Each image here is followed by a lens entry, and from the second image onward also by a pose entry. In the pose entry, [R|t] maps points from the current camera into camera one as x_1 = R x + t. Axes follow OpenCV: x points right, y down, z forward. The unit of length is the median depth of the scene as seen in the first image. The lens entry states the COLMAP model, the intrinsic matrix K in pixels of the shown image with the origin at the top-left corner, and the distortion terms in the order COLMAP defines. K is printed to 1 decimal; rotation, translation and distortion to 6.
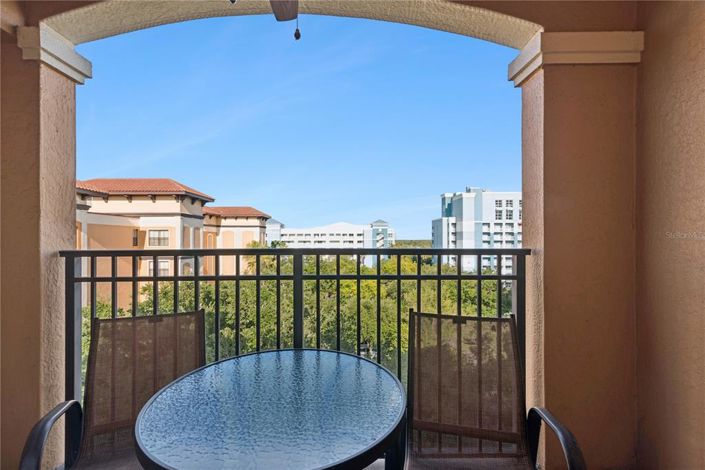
lens RADIAL K [[327.2, 0, 351.7], [0, 327.2, 239.4], [0, 0, 1]] dist [0.004089, -0.000455]
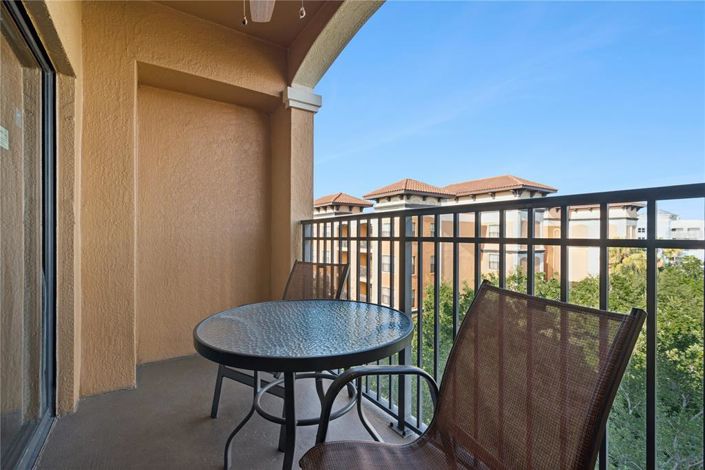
lens RADIAL K [[327.2, 0, 350.2], [0, 327.2, 234.4], [0, 0, 1]] dist [0.004089, -0.000455]
pose [[0.560497, -0.002196, -0.828154, 0.530850], [0.001353, 0.999998, -0.001735, 0.096713], [0.828156, -0.000148, 0.560498, 0.279082]]
